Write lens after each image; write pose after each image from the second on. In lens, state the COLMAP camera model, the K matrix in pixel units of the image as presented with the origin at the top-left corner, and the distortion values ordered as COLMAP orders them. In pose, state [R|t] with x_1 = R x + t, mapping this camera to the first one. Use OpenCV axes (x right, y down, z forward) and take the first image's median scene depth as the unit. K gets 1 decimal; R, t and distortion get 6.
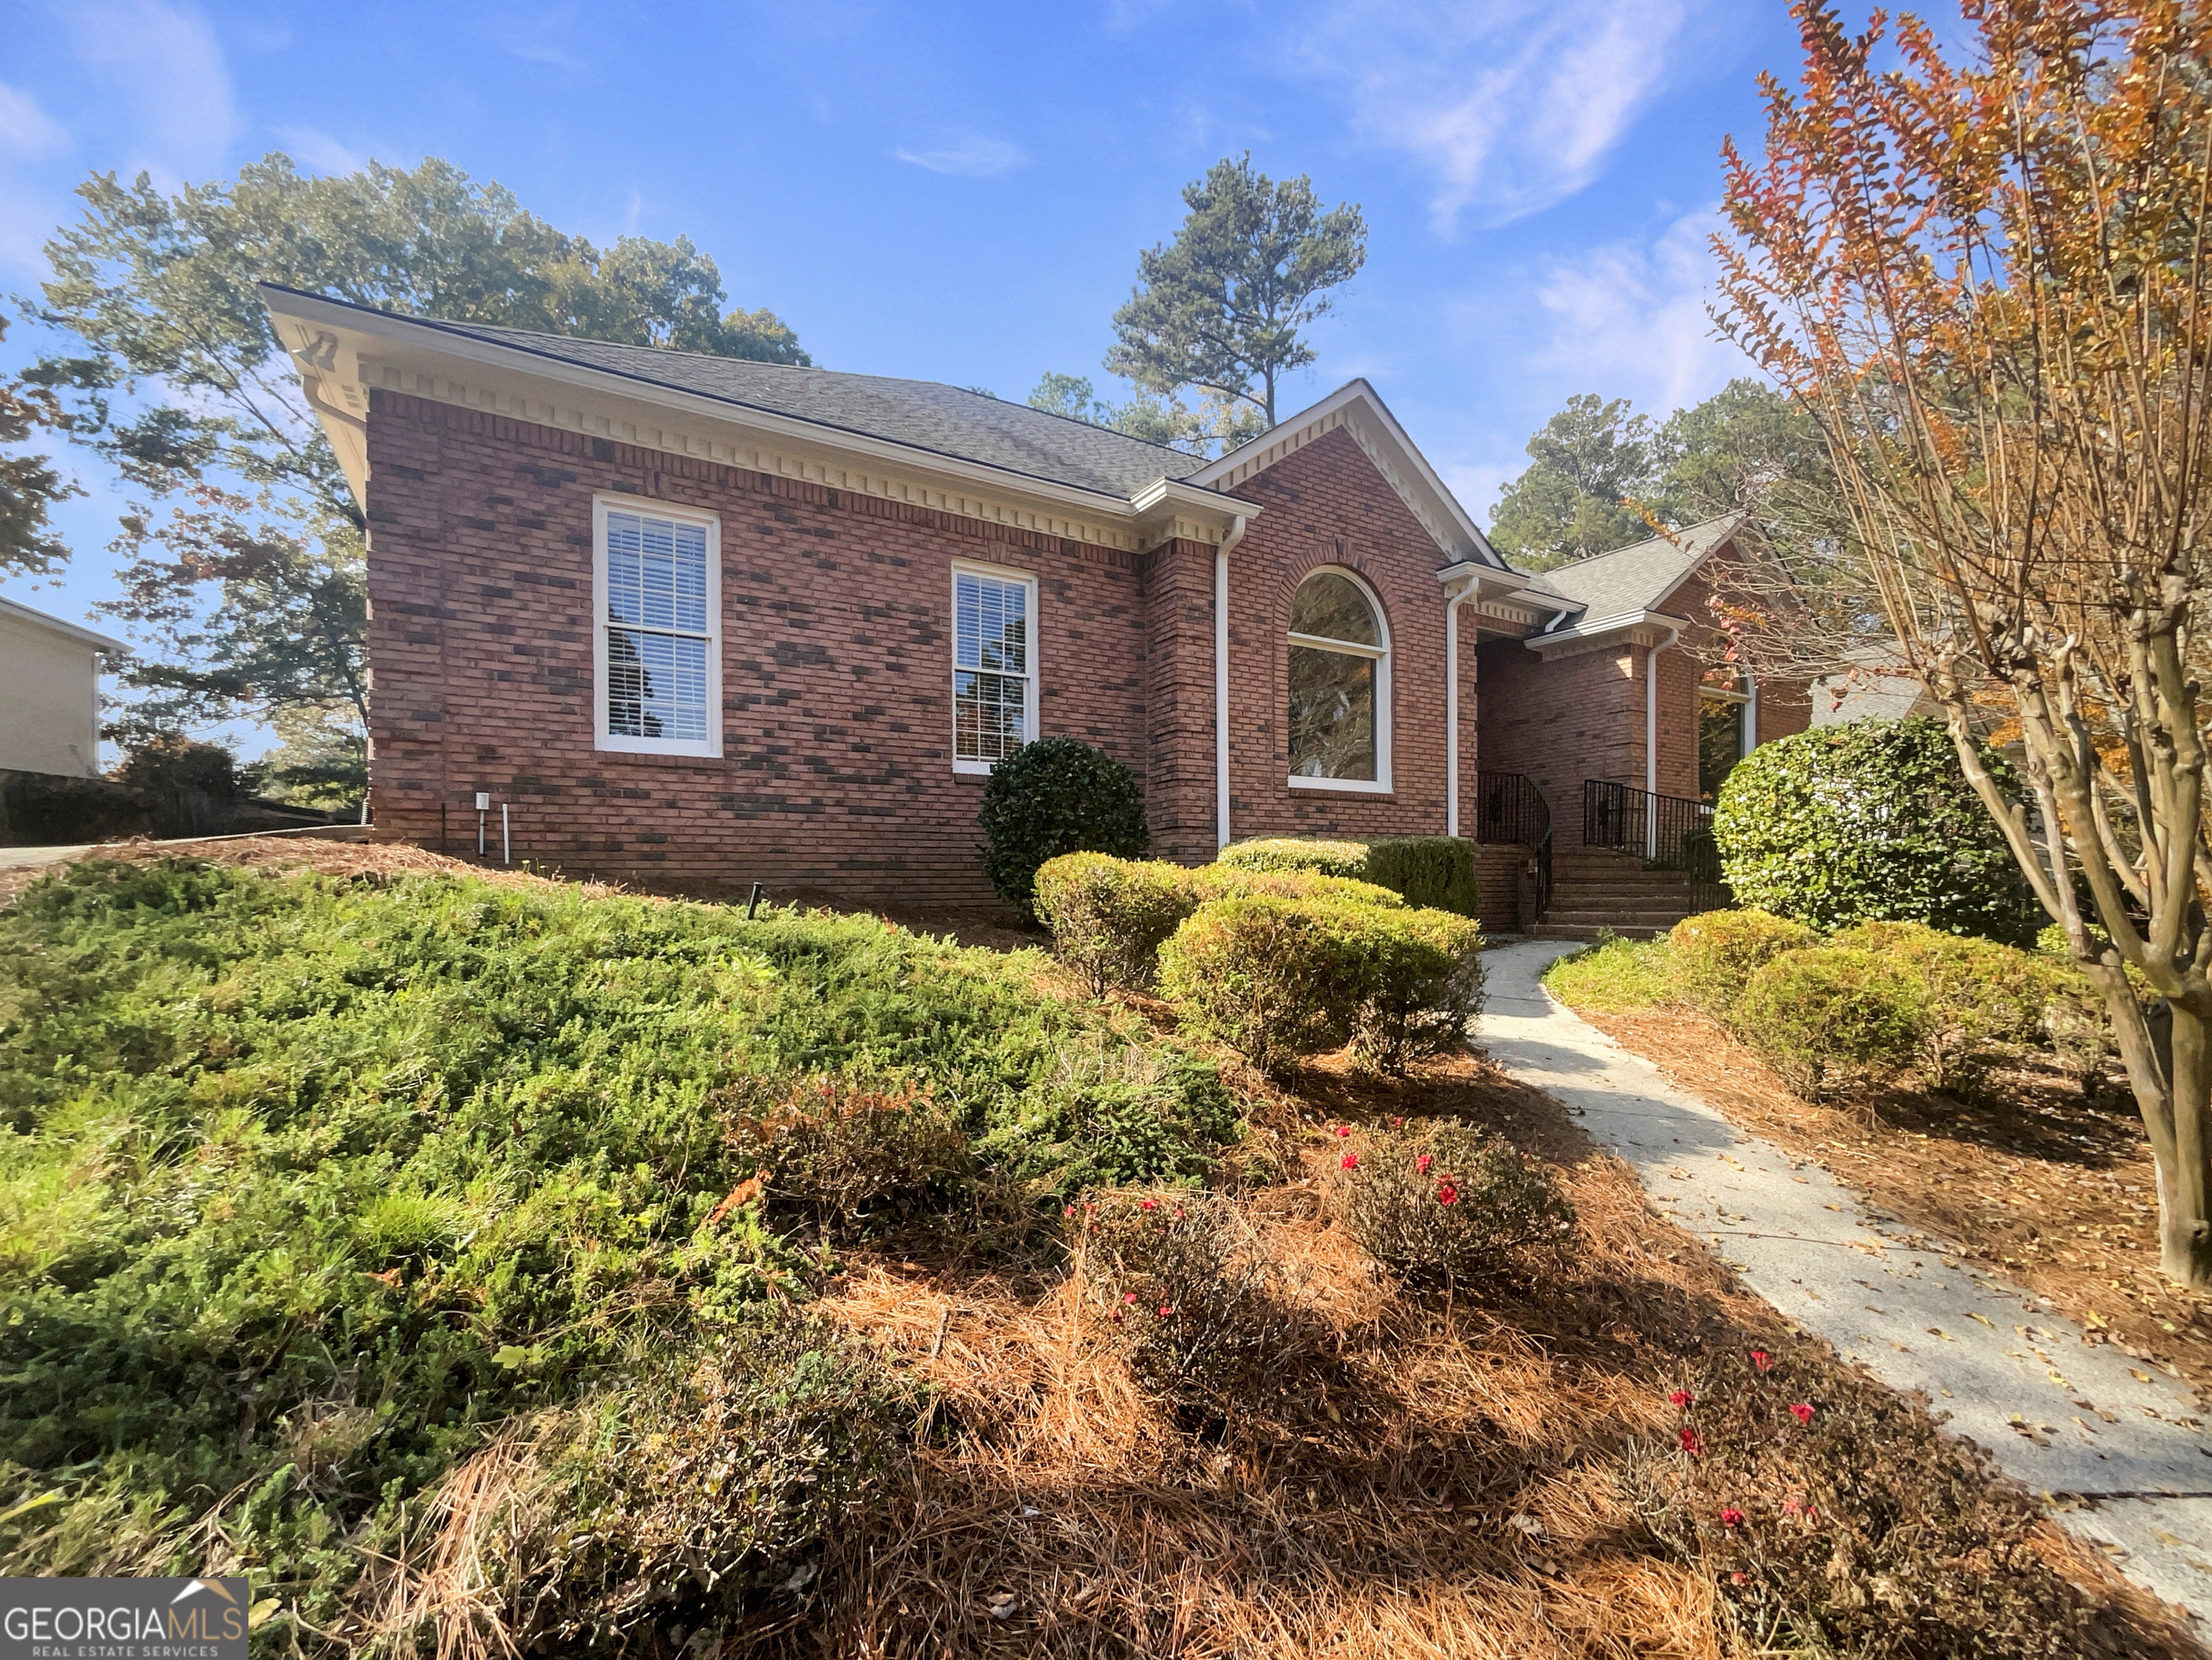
lens RADIAL K [[962.1, 0, 1105.7], [0, 962.1, 897.2], [0, 0, 1]] dist [-0.016904, 0.010254]
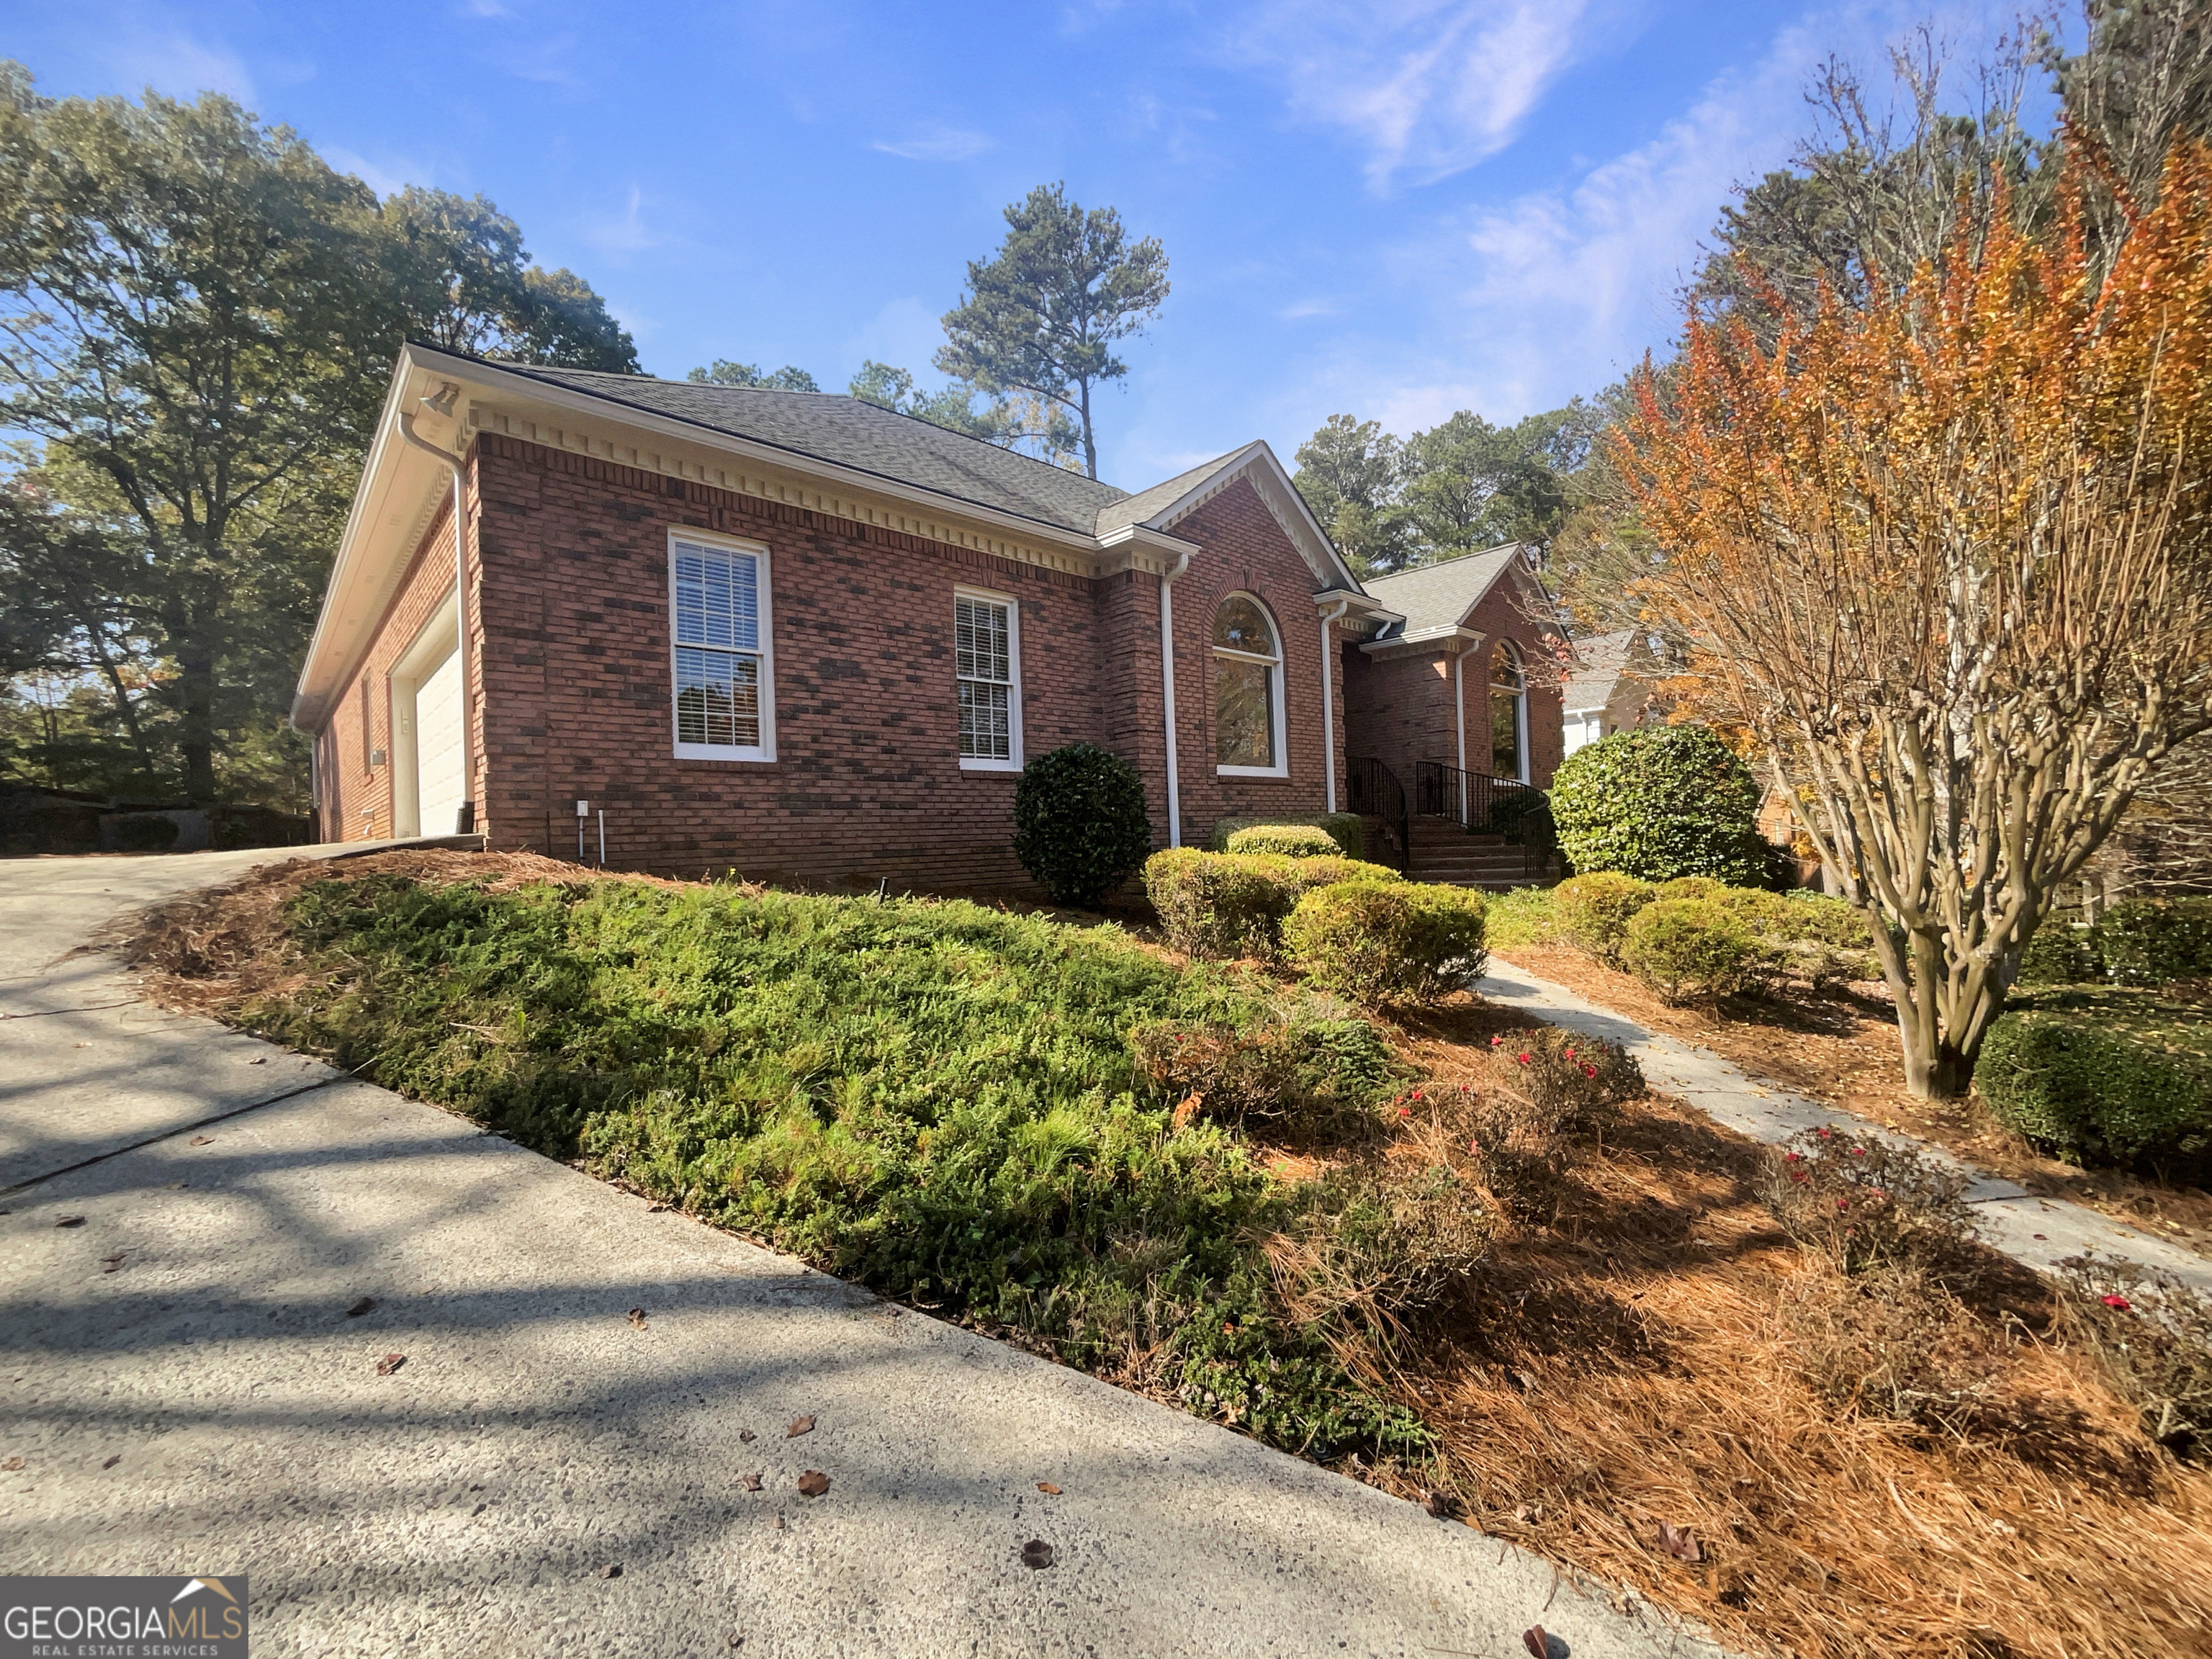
lens RADIAL K [[917.1, 0, 1106.0], [0, 917.1, 829.5], [0, 0, 1]] dist [-0.007372, 0.000169]
pose [[0.977856, -0.022953, 0.208016, -0.221010], [0.028937, 0.999249, -0.025768, -0.025024], [-0.207268, 0.031216, 0.977786, -0.106111]]
